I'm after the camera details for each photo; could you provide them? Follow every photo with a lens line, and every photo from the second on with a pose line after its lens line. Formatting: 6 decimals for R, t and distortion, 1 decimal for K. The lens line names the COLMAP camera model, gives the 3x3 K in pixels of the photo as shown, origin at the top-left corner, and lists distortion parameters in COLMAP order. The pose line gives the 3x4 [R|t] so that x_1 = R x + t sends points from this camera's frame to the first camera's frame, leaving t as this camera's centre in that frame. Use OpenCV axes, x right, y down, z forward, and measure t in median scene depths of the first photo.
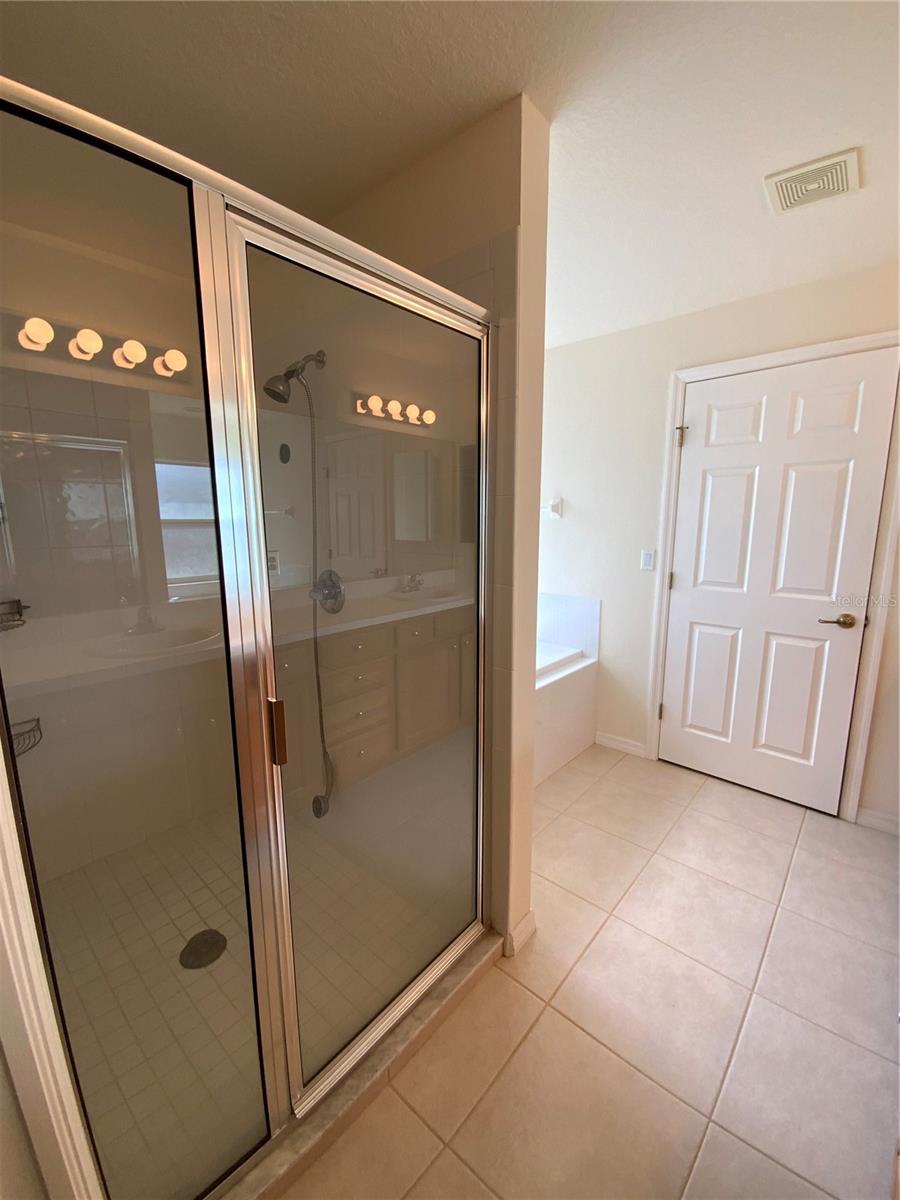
lens RADIAL K [[487.6, 0, 446.6], [0, 487.6, 600.3], [0, 0, 1]] dist [0.008568, -0.006446]
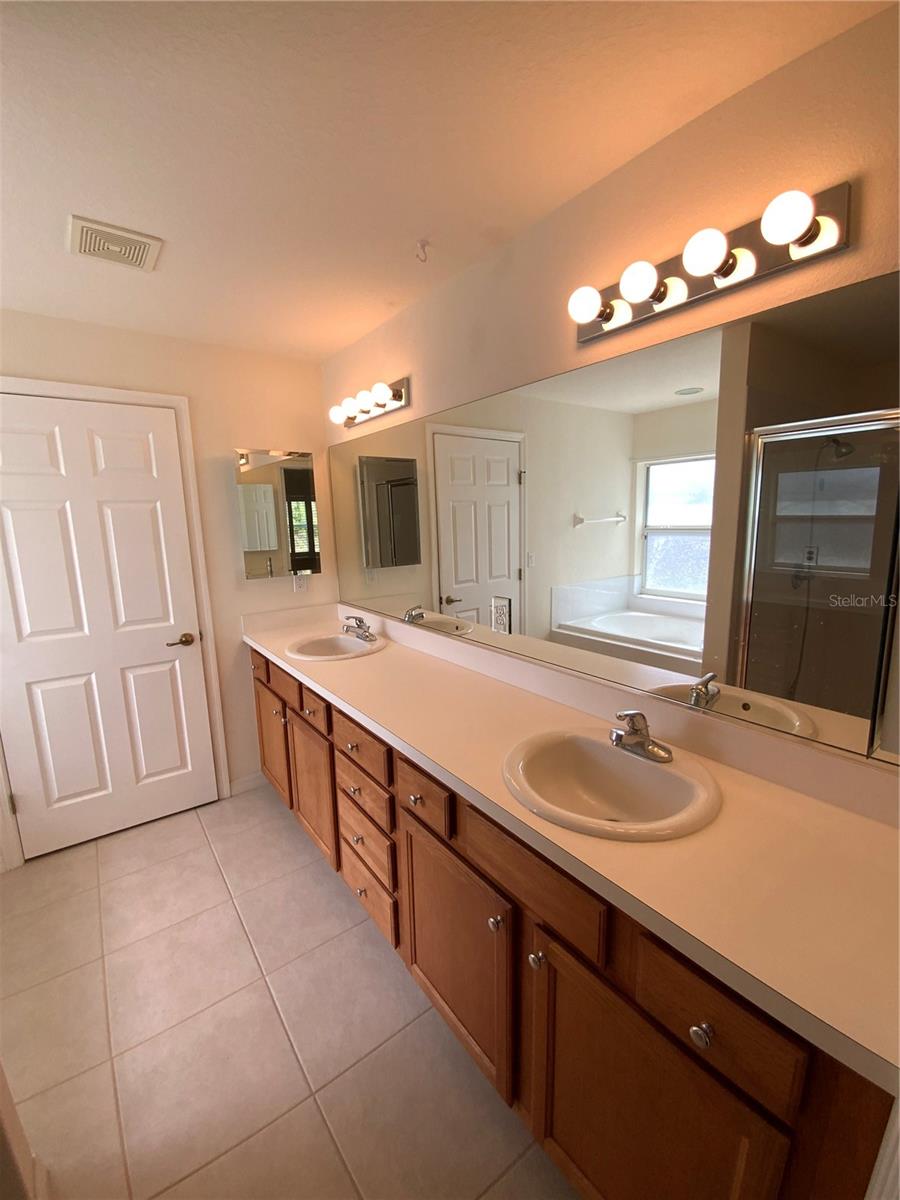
lens RADIAL K [[487.6, 0, 445.1], [0, 487.6, 603.9], [0, 0, 1]] dist [0.008568, -0.006446]
pose [[0.208896, -0.166850, 0.963599, -0.150814], [0.188394, 0.973747, 0.127766, -0.069468], [-0.959620, 0.154846, 0.234846, 0.123772]]
